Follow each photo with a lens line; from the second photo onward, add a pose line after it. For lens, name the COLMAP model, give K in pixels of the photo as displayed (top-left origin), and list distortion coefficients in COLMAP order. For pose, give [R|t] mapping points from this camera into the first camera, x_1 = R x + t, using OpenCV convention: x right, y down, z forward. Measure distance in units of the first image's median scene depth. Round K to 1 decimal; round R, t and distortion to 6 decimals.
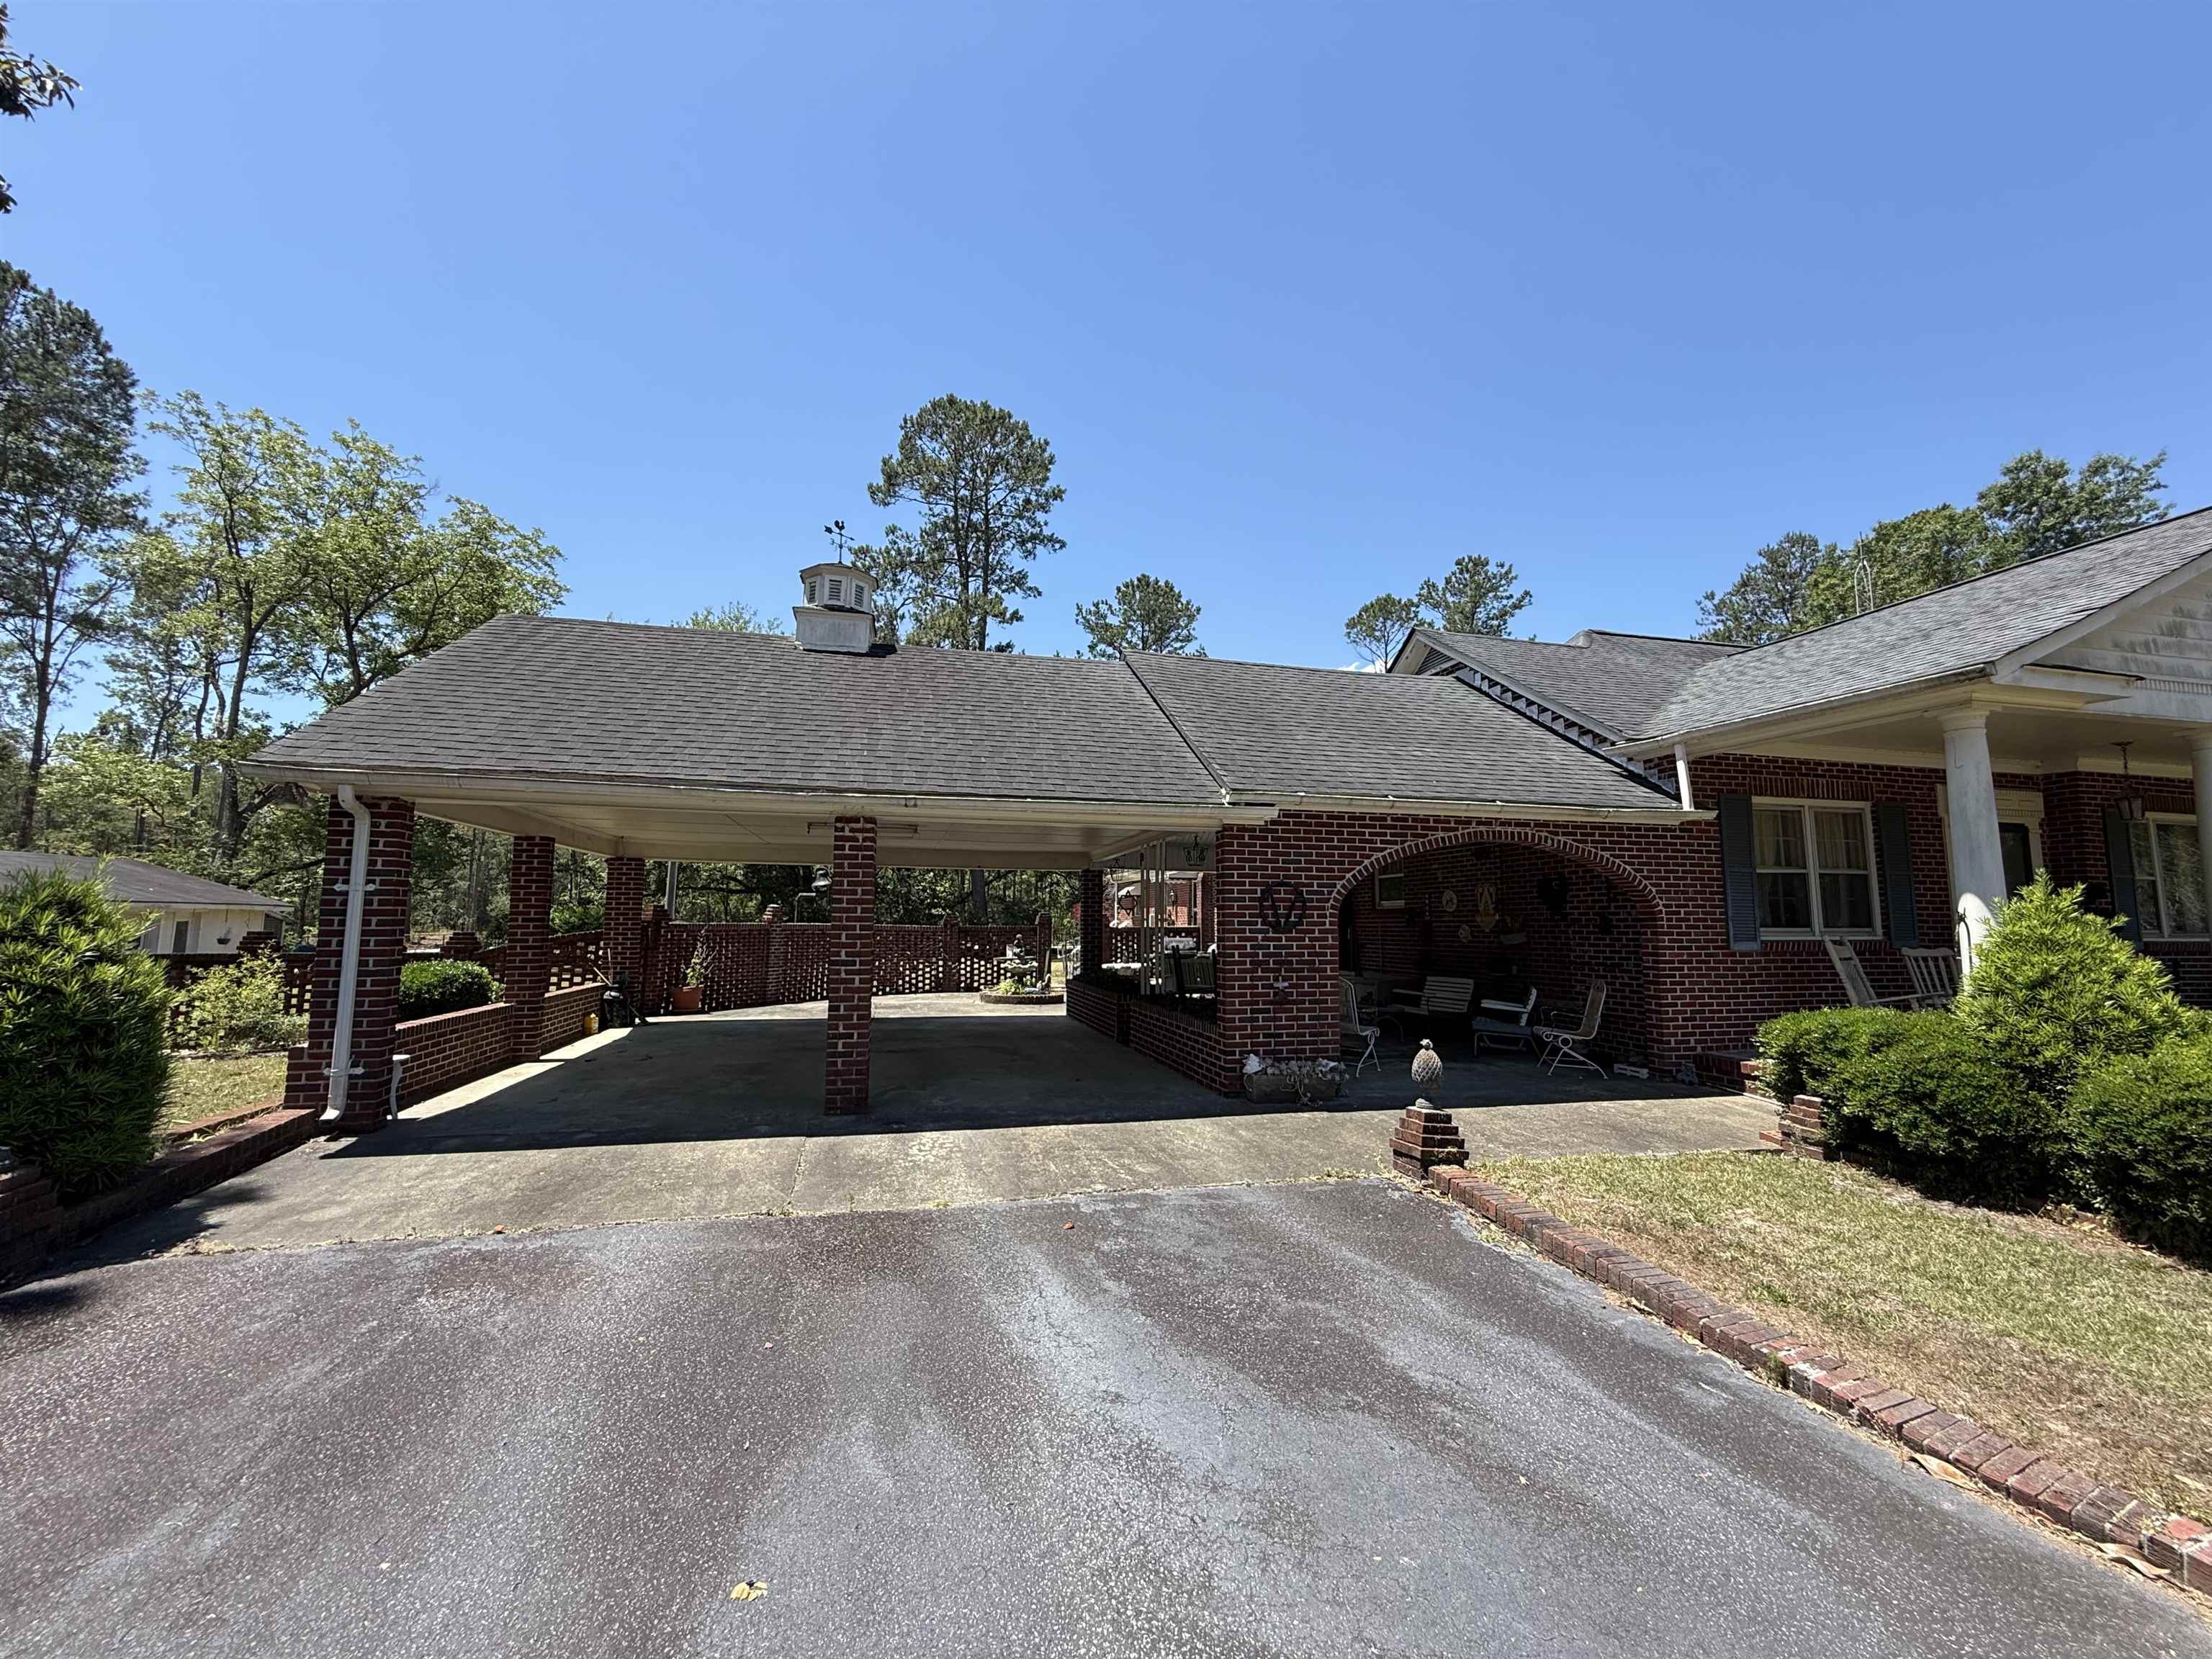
lens RADIAL K [[878.3, 0, 1101.3], [0, 878.3, 830.6], [0, 0, 1]] dist [-0.001689, -0.000009]
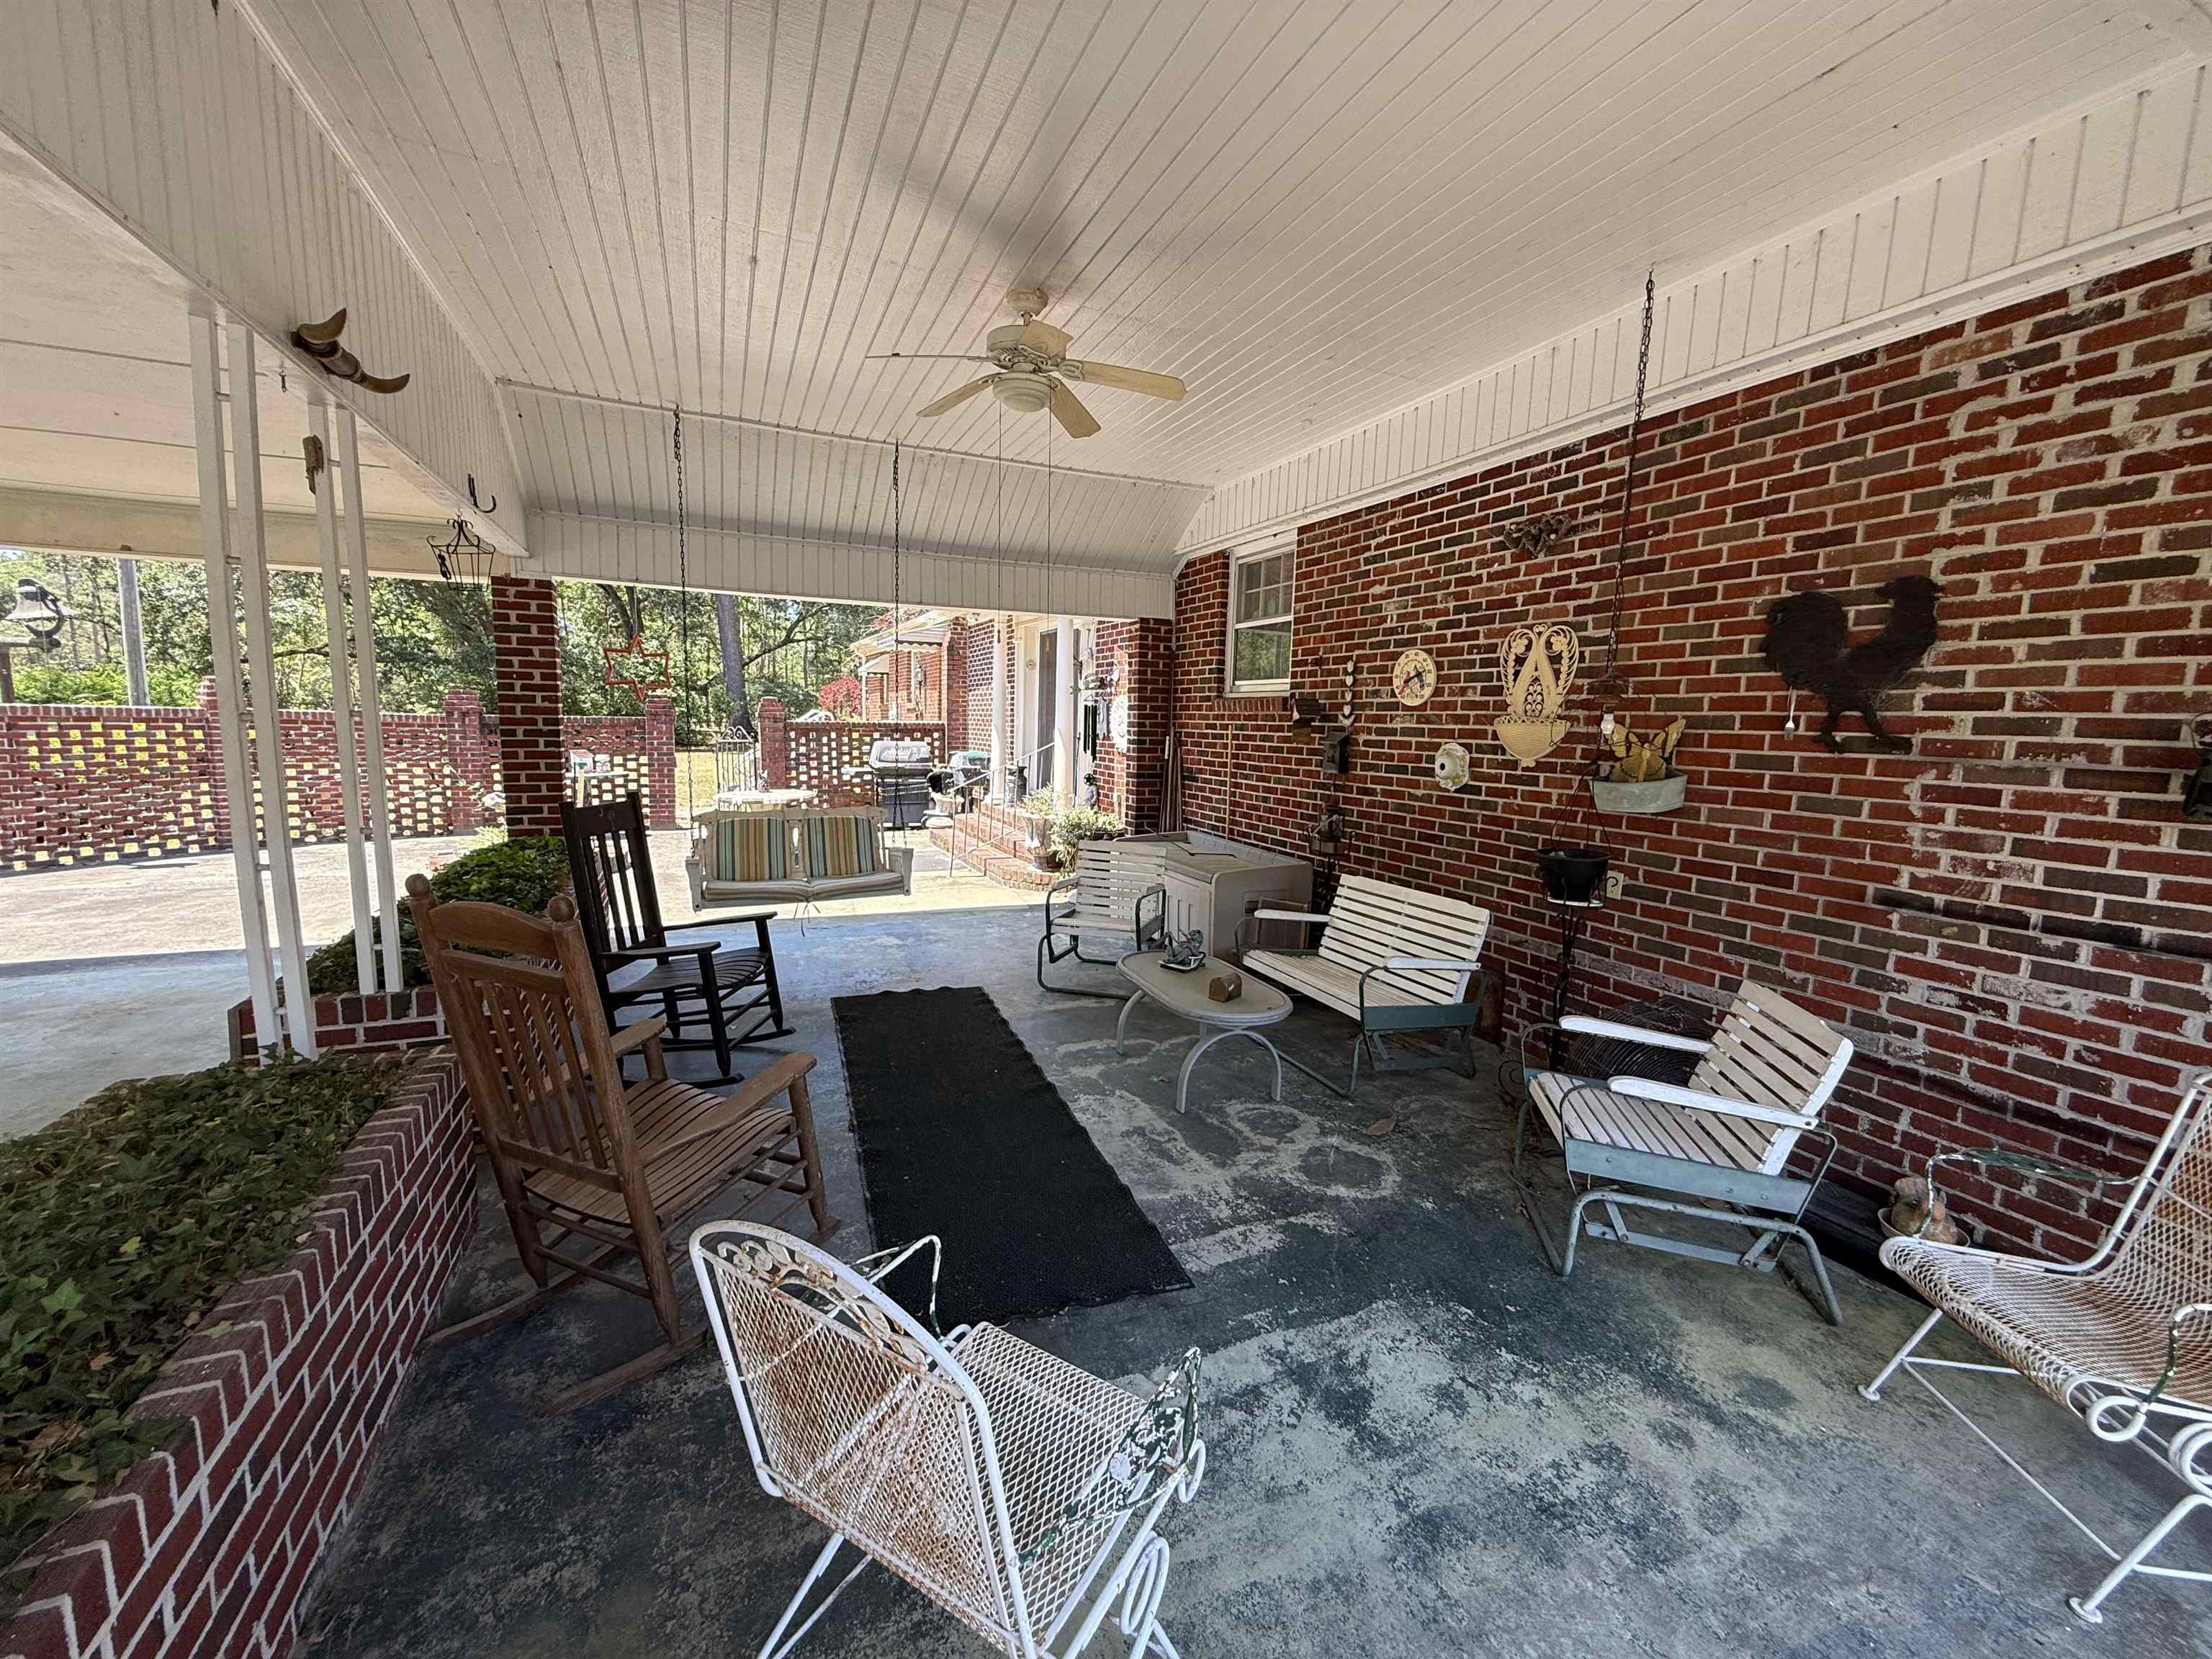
lens RADIAL K [[878.3, 0, 1103.3], [0, 878.3, 829.2], [0, 0, 1]] dist [-0.001689, -0.000009]
pose [[0.985861, -0.026867, 0.165395, 0.071563], [-0.014381, 0.969853, 0.243265, 0.018924], [-0.166945, -0.242204, 0.955754, 0.229910]]
